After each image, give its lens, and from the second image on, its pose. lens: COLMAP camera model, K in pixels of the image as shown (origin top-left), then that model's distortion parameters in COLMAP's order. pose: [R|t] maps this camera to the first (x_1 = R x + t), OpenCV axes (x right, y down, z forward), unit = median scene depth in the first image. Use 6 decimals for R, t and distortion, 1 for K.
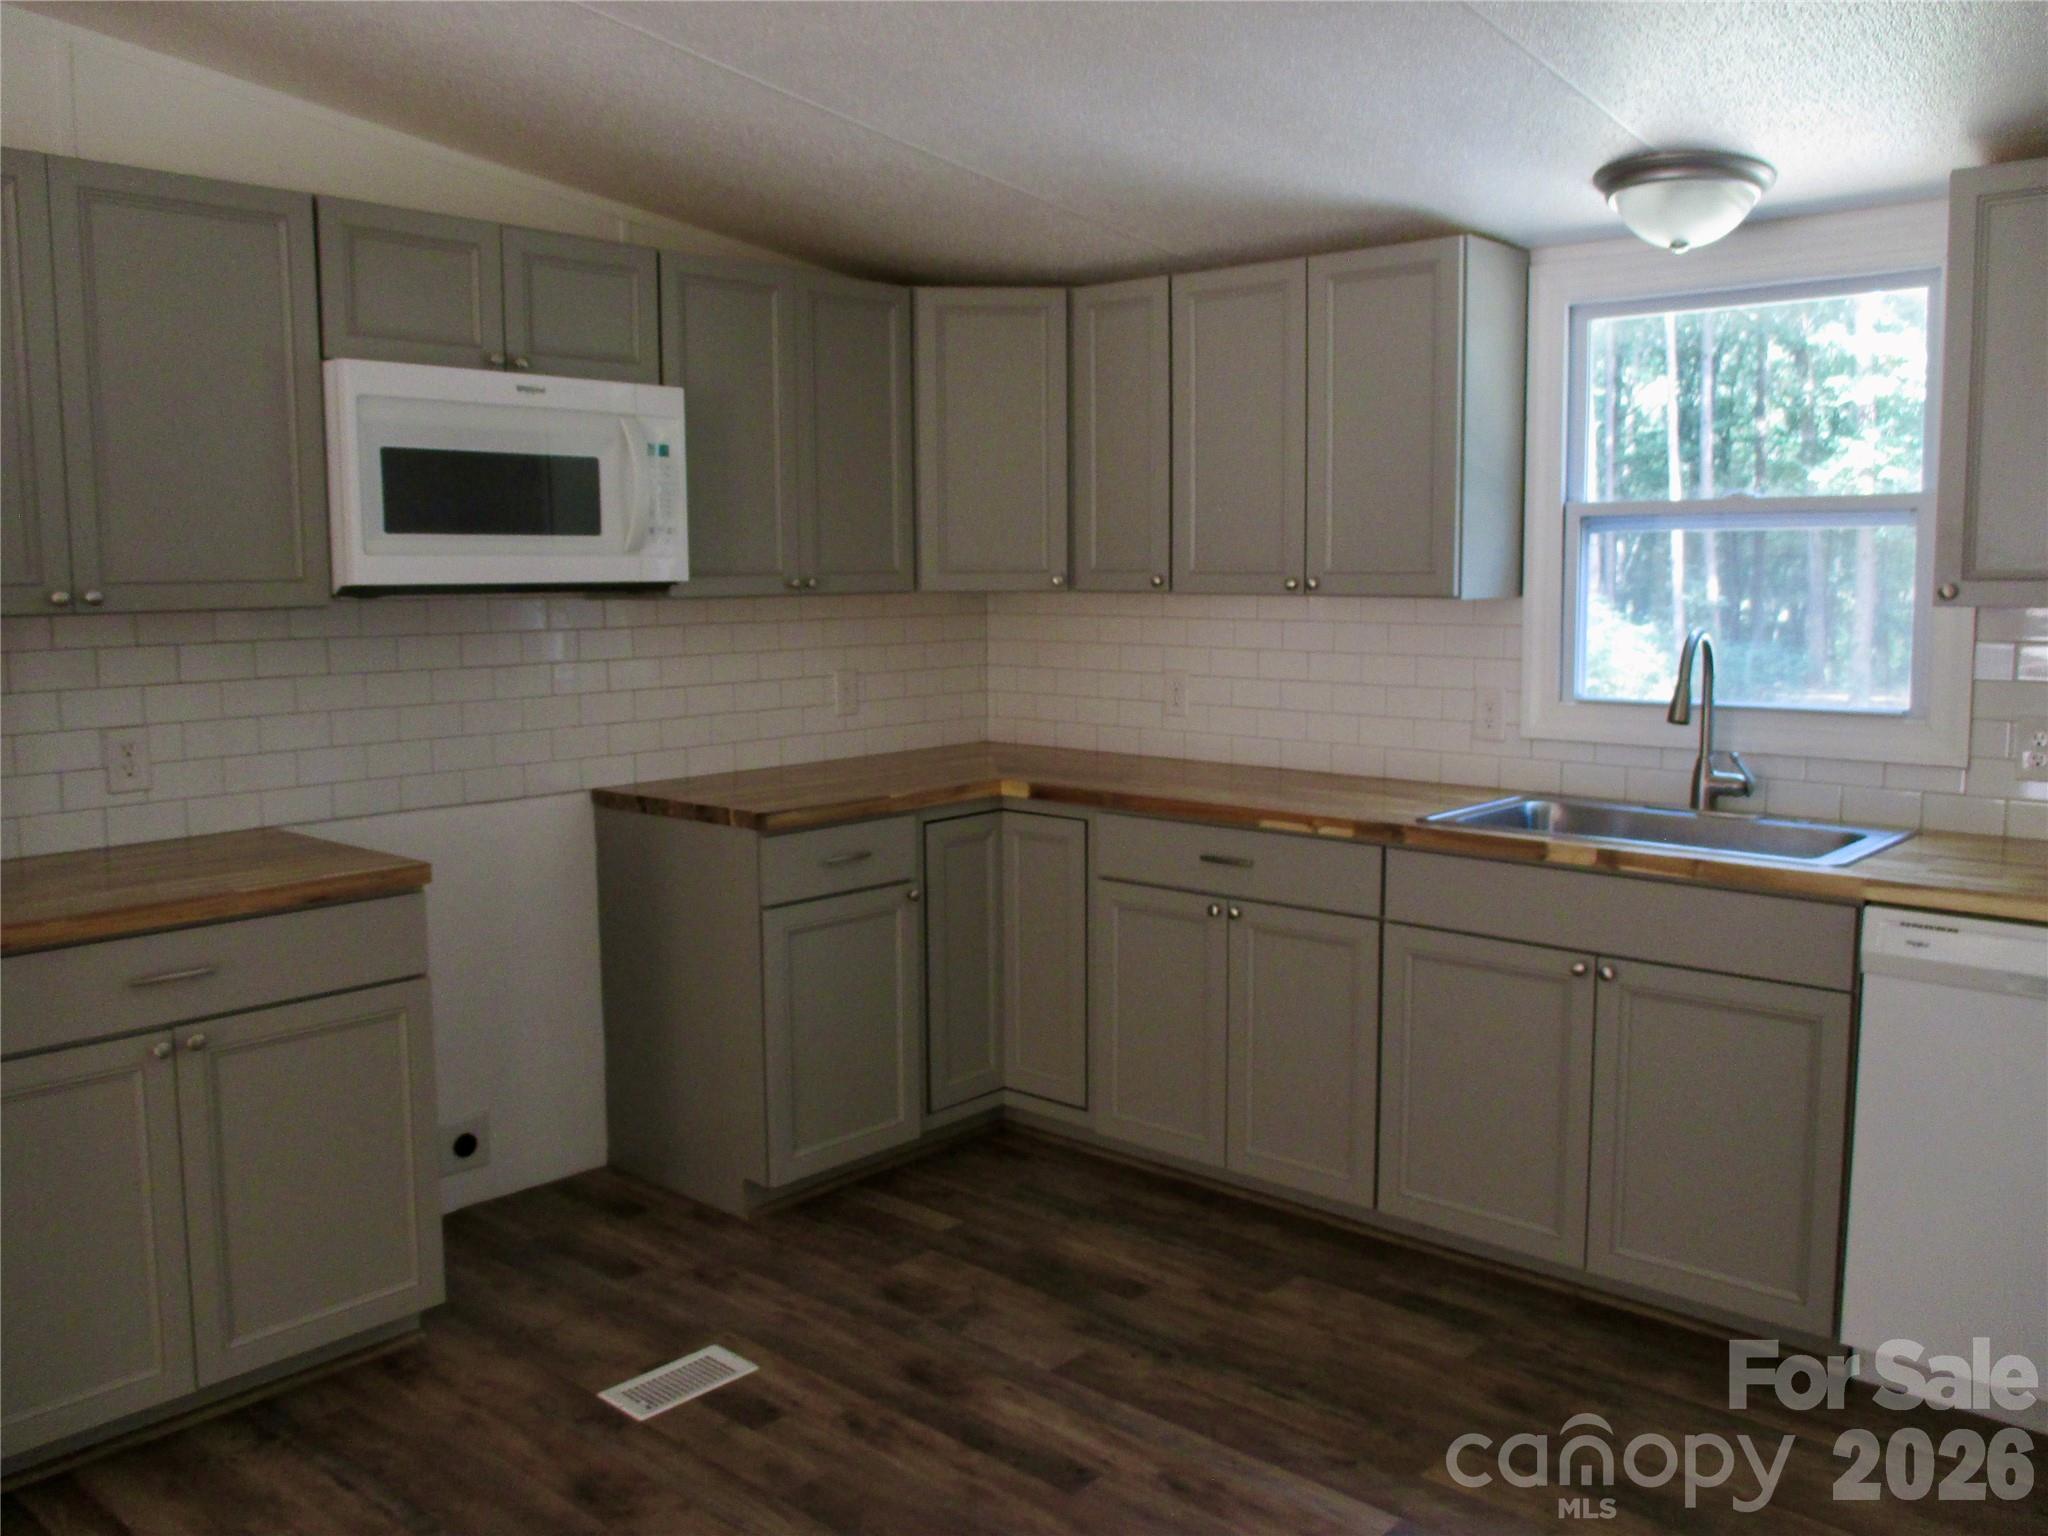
lens RADIAL K [[1710.8, 0, 1025.8], [0, 1710.8, 747.3], [0, 0, 1]] dist [-0.011583, 0.000502]
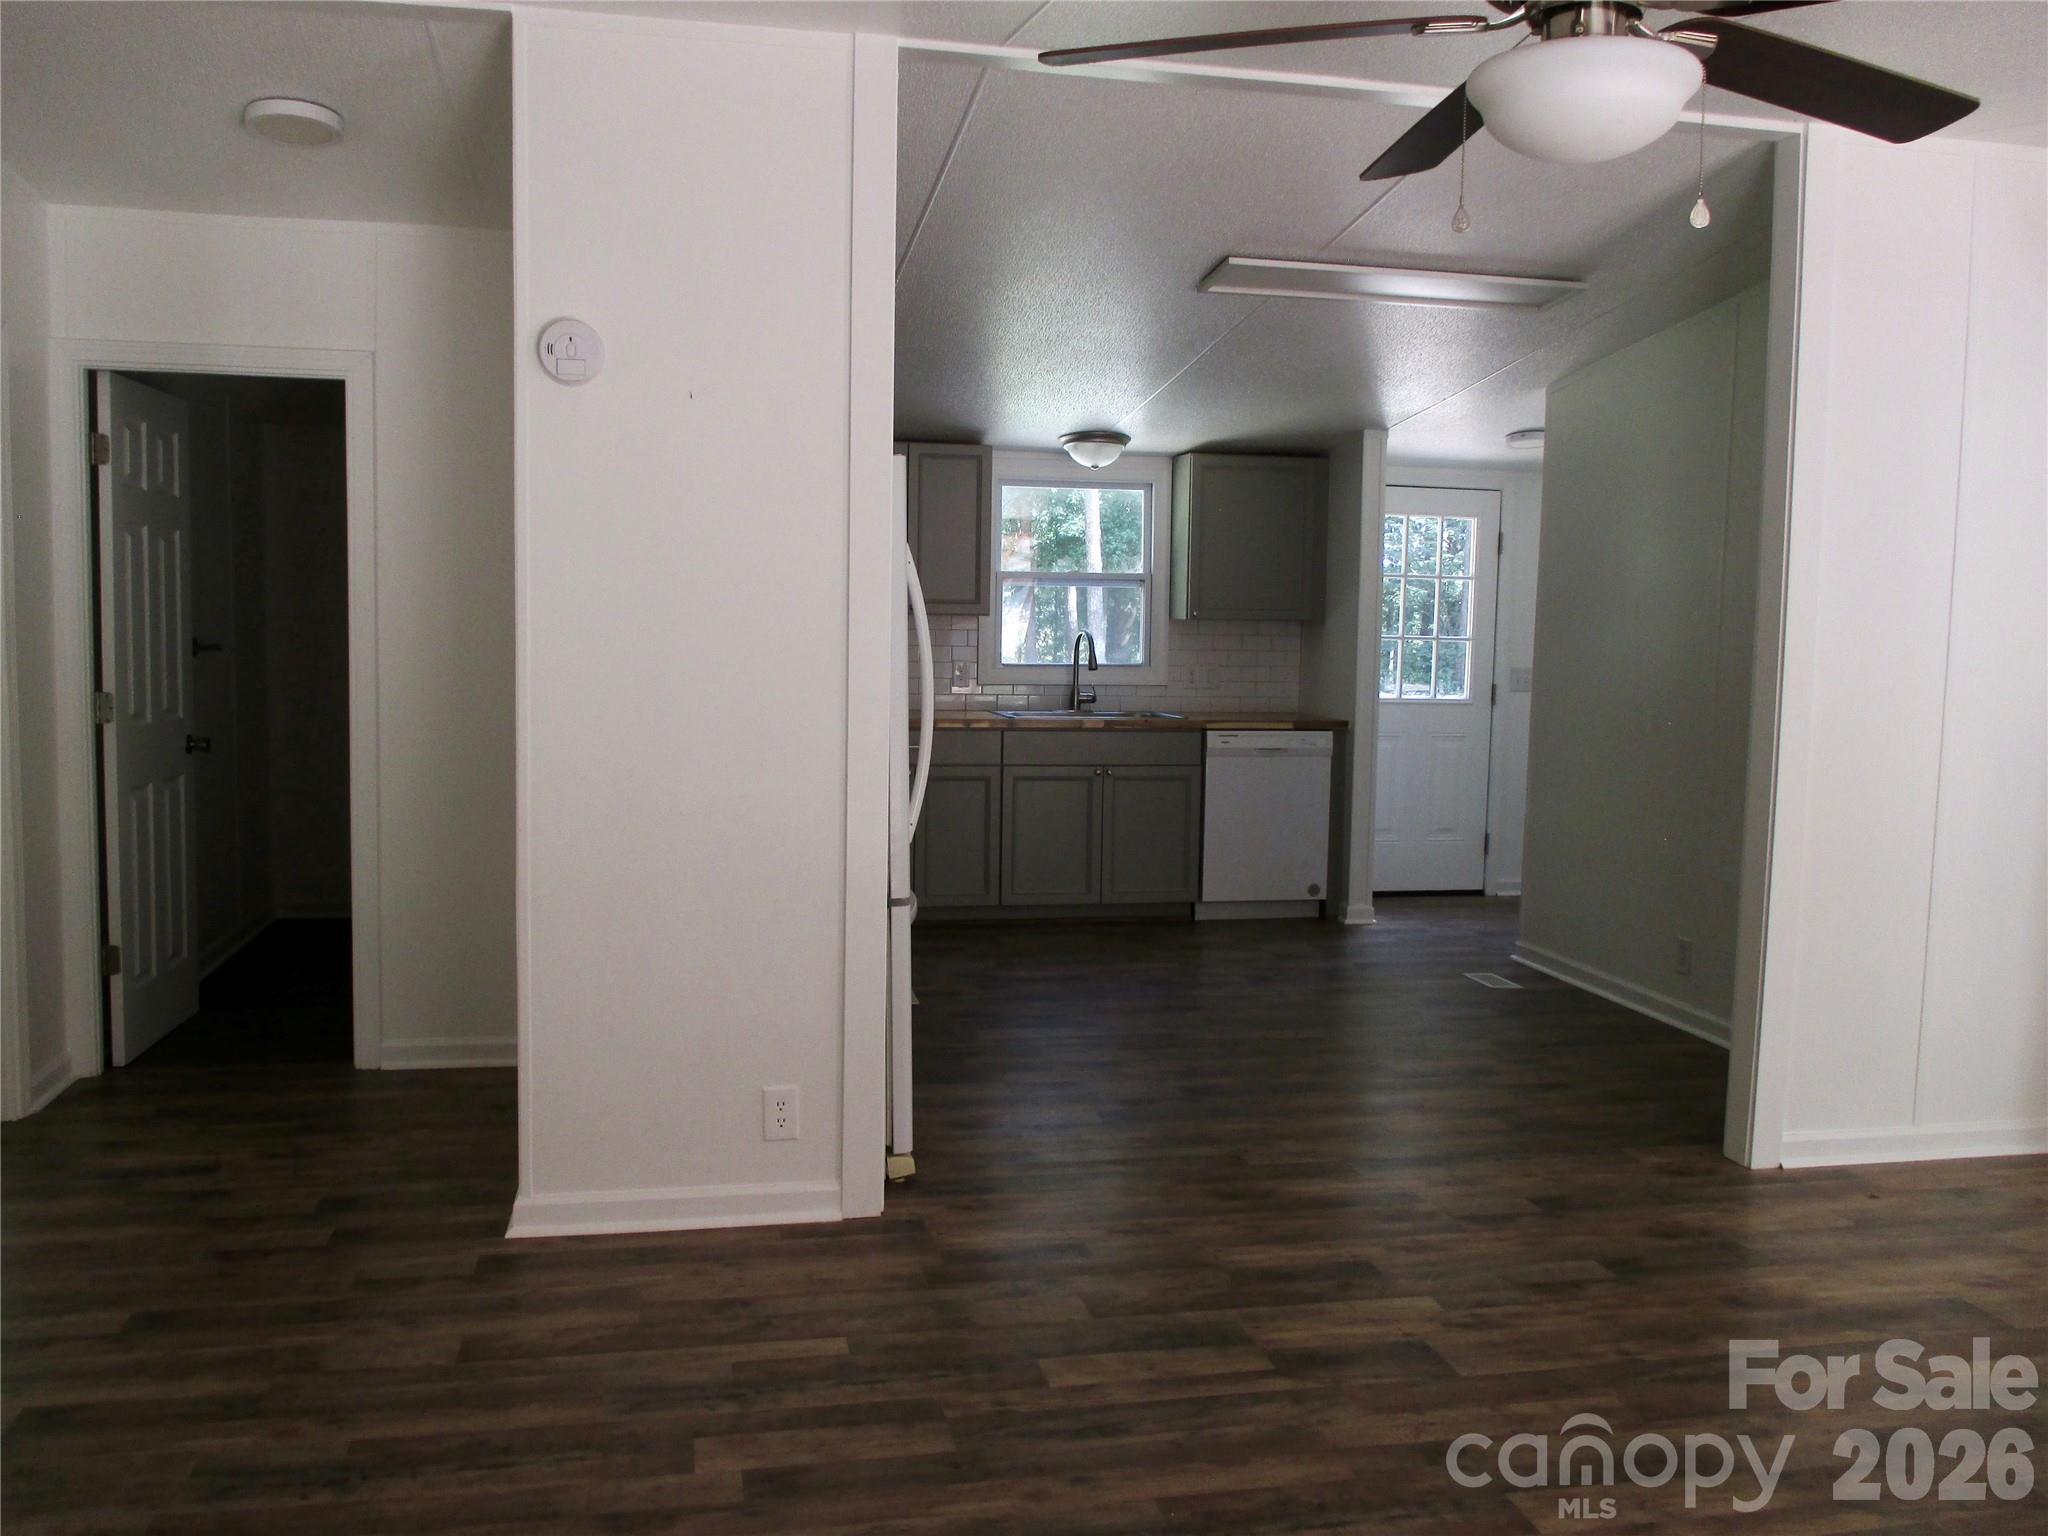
lens RADIAL K [[1710.8, 0, 1025.8], [0, 1710.8, 747.3], [0, 0, 1]] dist [-0.011583, 0.000502]
pose [[0.596830, -0.047660, 0.800951, -1.542411], [0.066812, 0.997720, 0.009583, 0.062740], [-0.799581, 0.047794, 0.598653, -0.315479]]
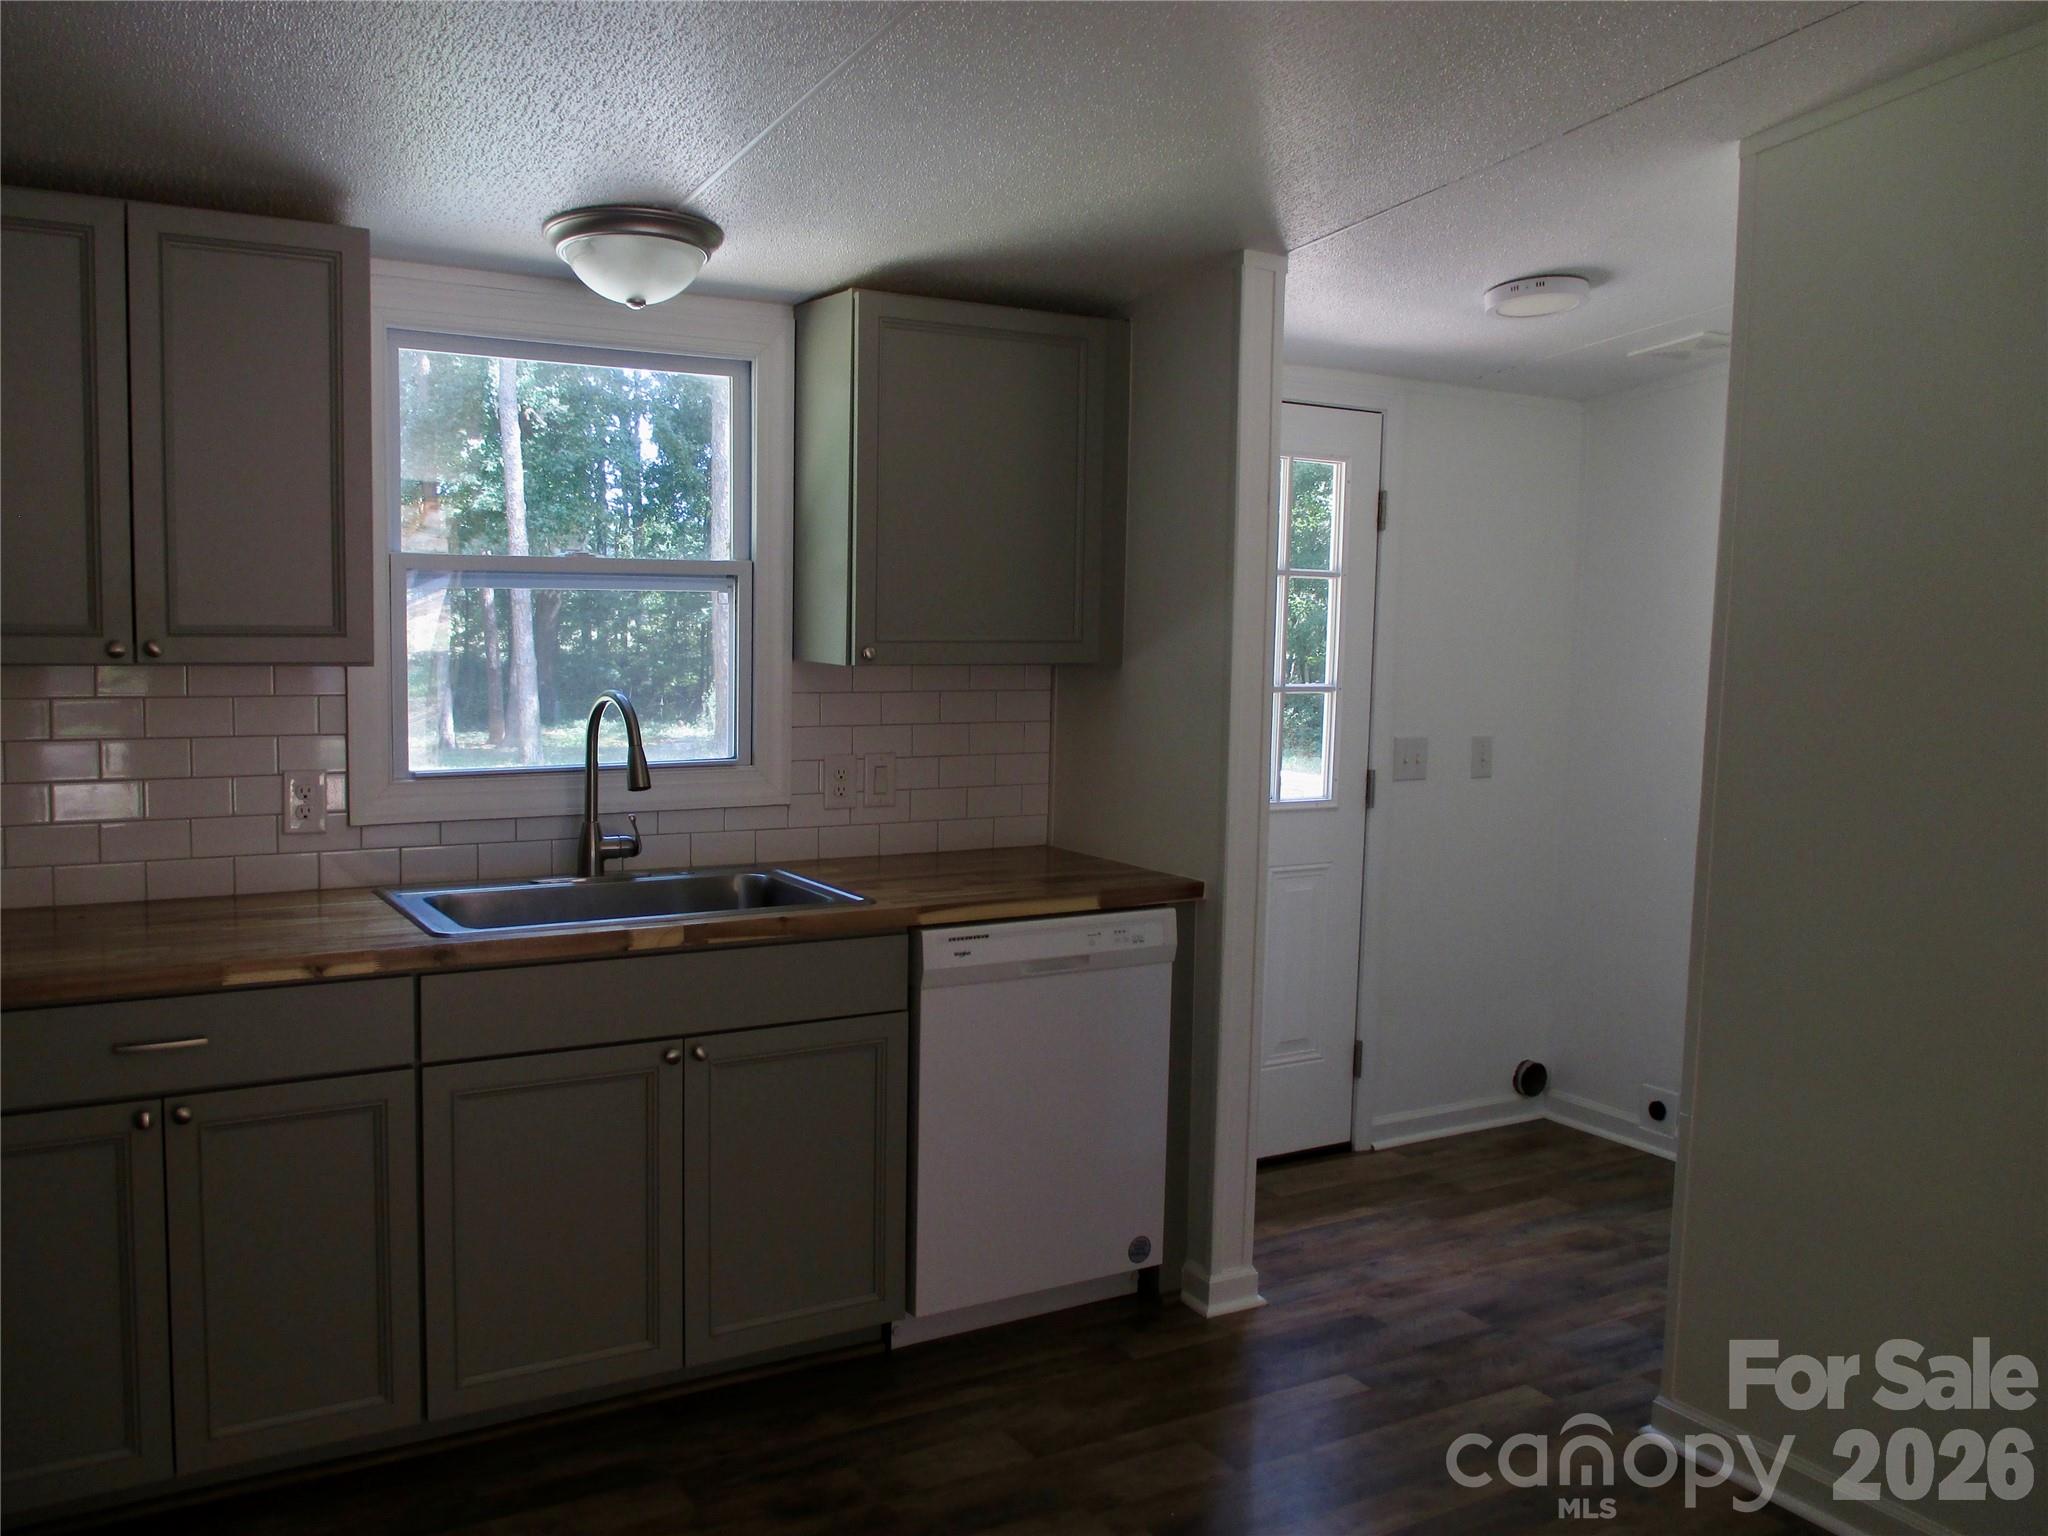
lens RADIAL K [[1710.8, 0, 1025.8], [0, 1710.8, 747.3], [0, 0, 1]] dist [-0.011583, 0.000502]
pose [[0.300530, -0.068274, 0.951326, -0.483188], [0.083207, 0.995509, 0.045159, -0.063912], [-0.950136, 0.065585, 0.304861, 0.488715]]
